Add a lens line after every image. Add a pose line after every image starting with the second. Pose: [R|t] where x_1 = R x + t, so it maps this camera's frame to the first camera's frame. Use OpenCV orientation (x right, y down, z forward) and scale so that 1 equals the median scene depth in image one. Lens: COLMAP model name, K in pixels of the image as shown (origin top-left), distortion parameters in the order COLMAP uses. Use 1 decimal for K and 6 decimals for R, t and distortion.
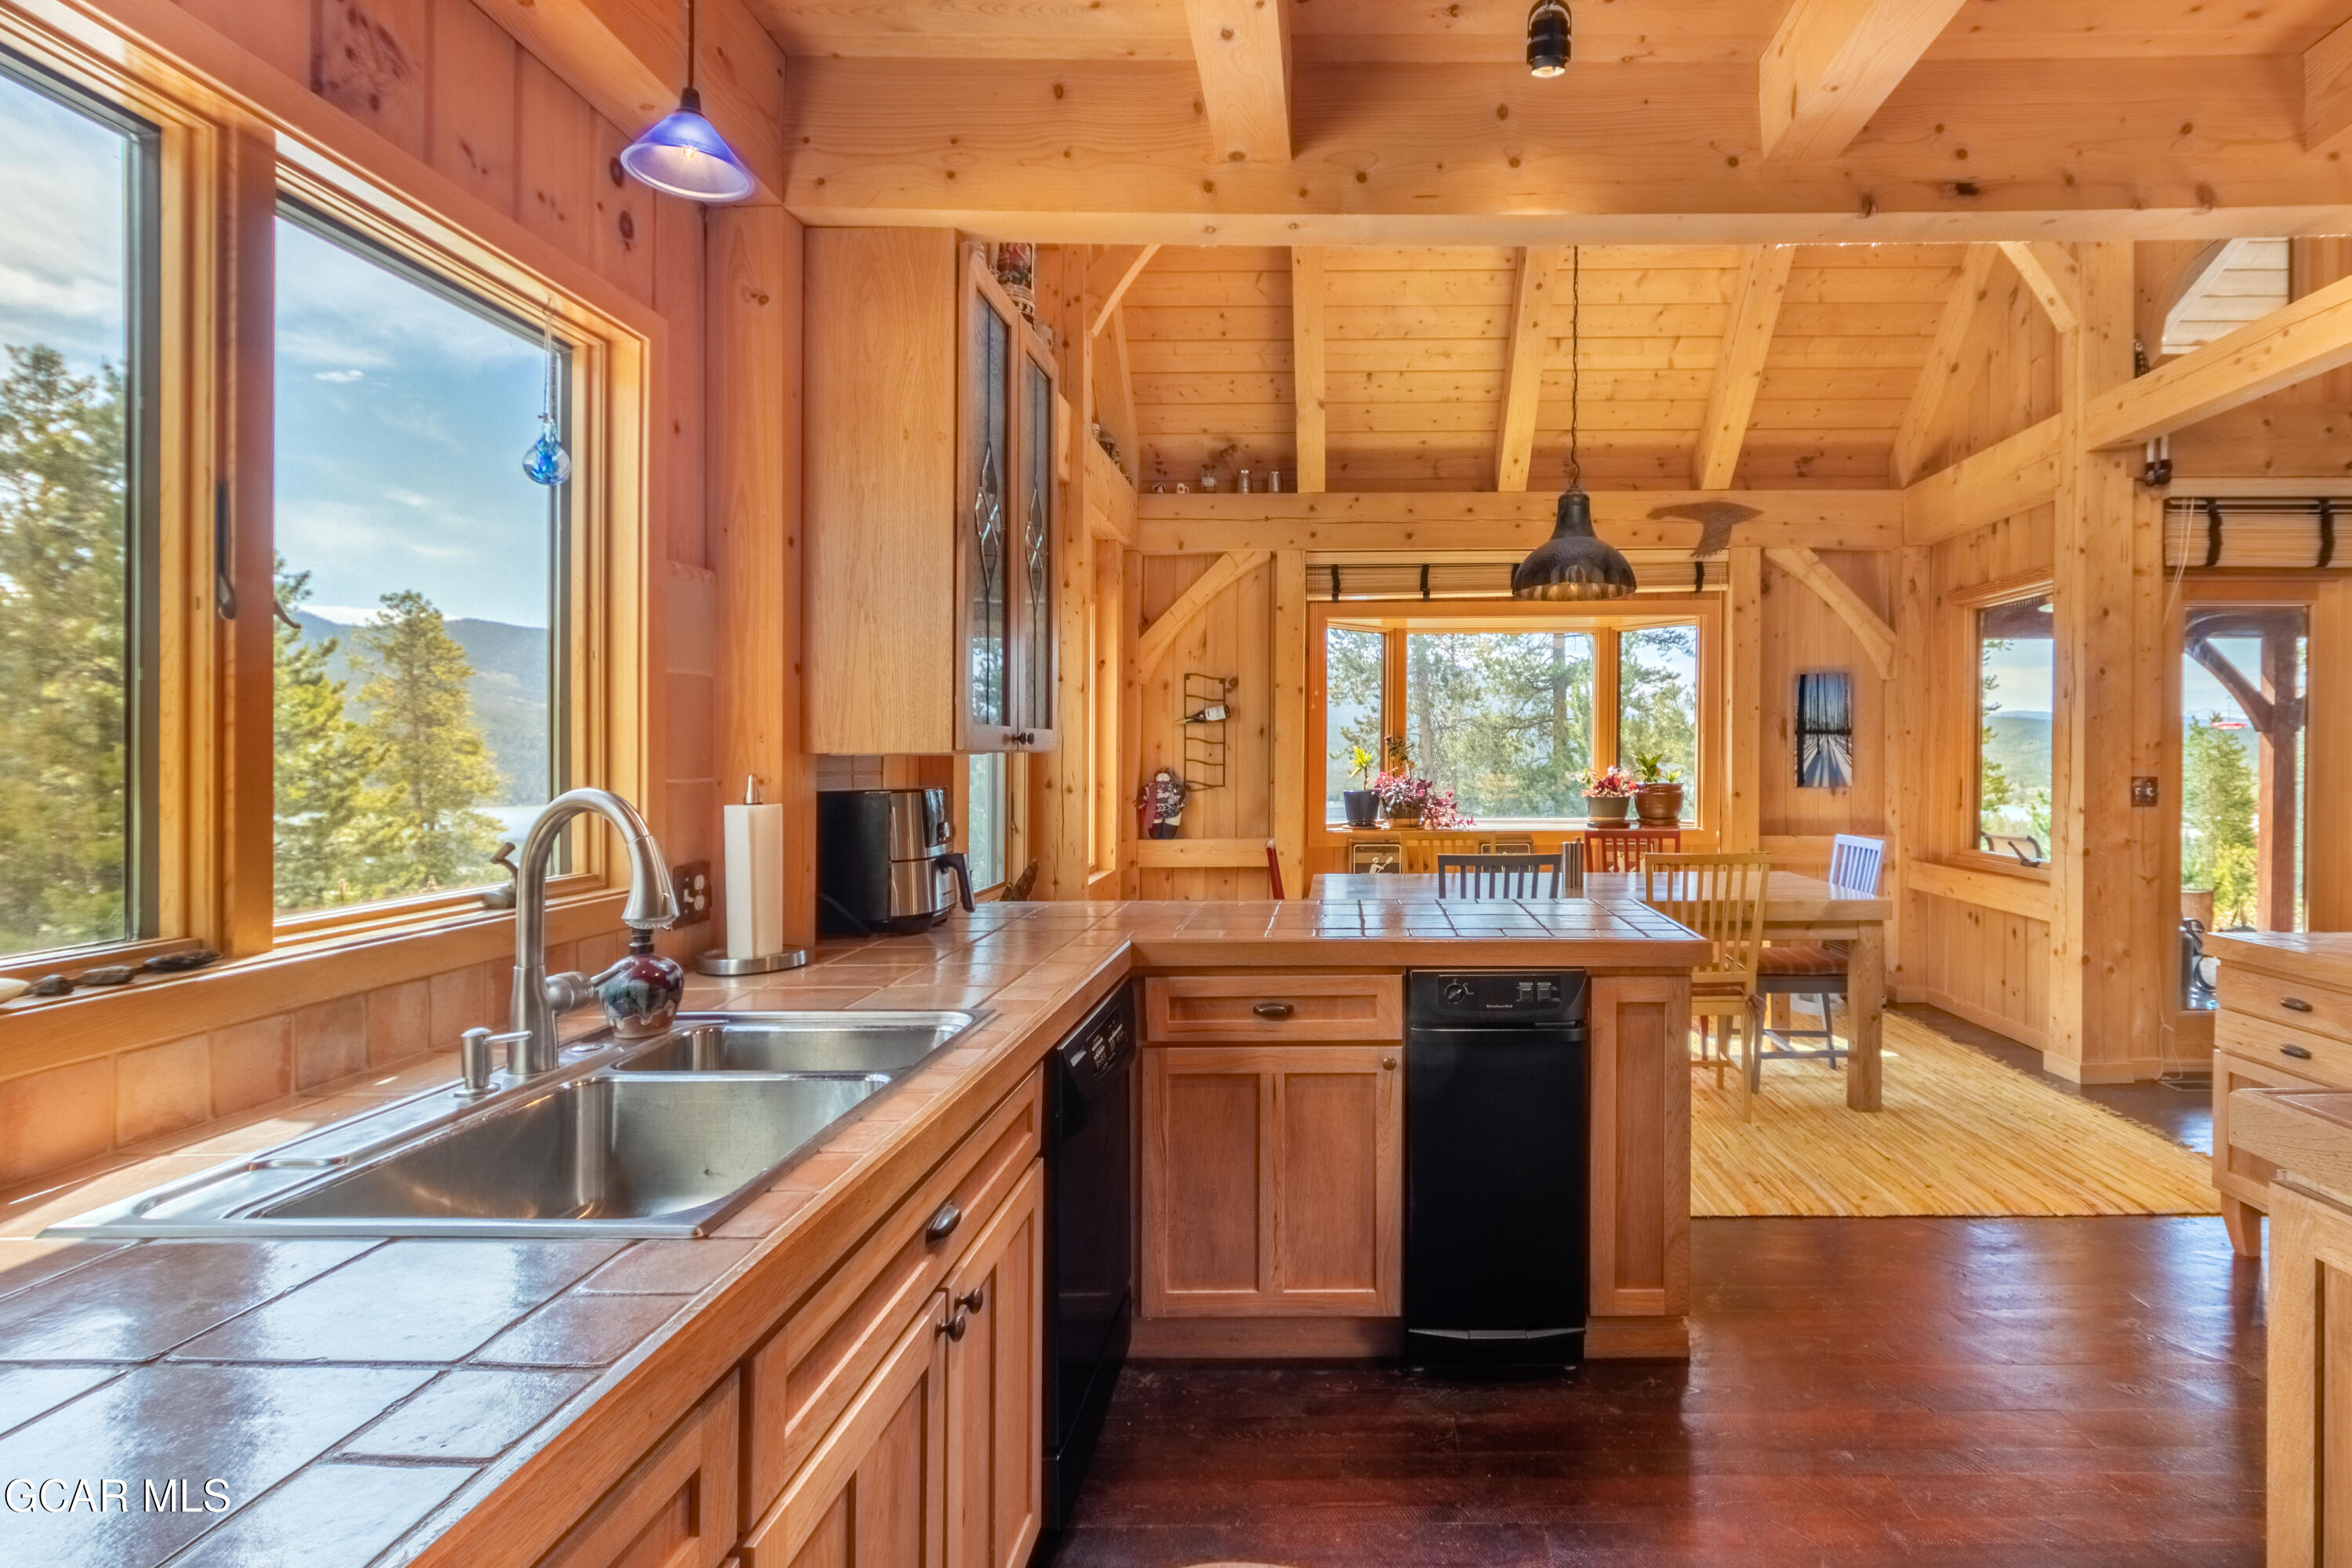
lens RADIAL K [[1130.2, 0, 1164.8], [0, 1130.2, 749.1], [0, 0, 1]] dist [-0.004121, 0.004193]
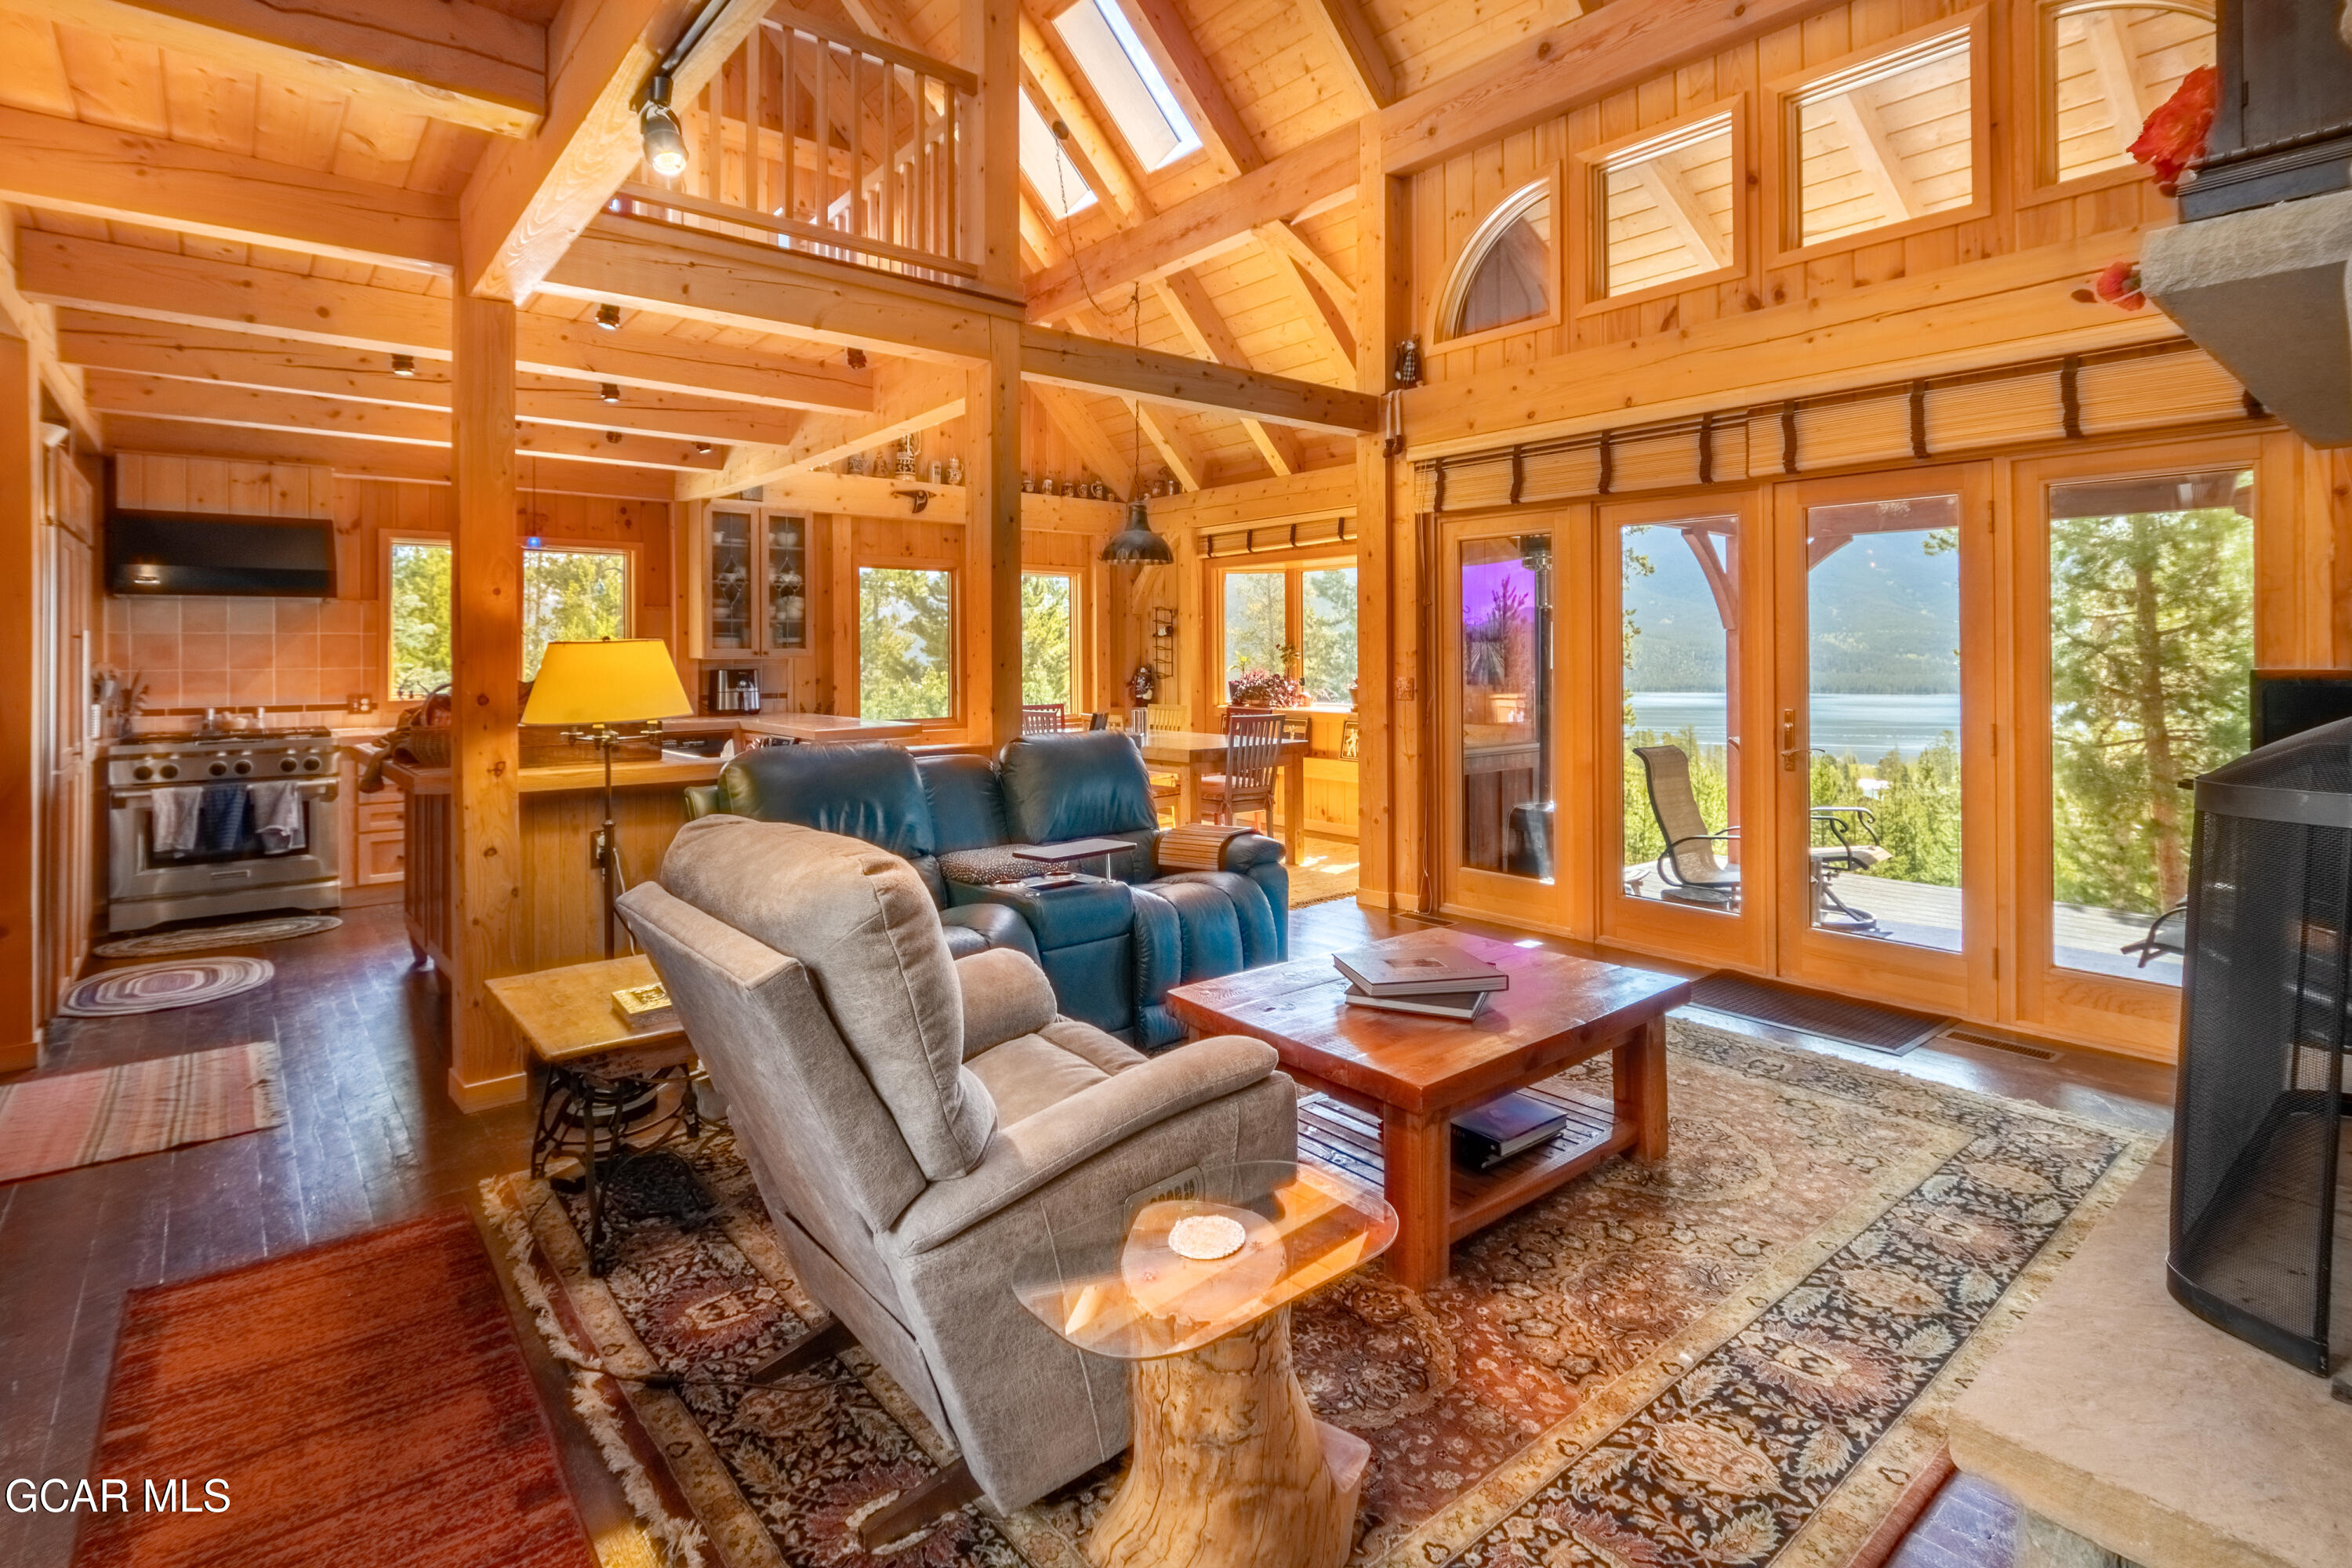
lens RADIAL K [[1130.2, 0, 1150.7], [0, 1130.2, 676.8], [0, 0, 1]] dist [-0.004121, 0.004193]
pose [[0.618478, 0.019177, -0.785568, 1.319816], [0.005793, 0.999564, 0.028962, -0.013807], [0.785781, -0.022463, 0.618097, -0.025403]]
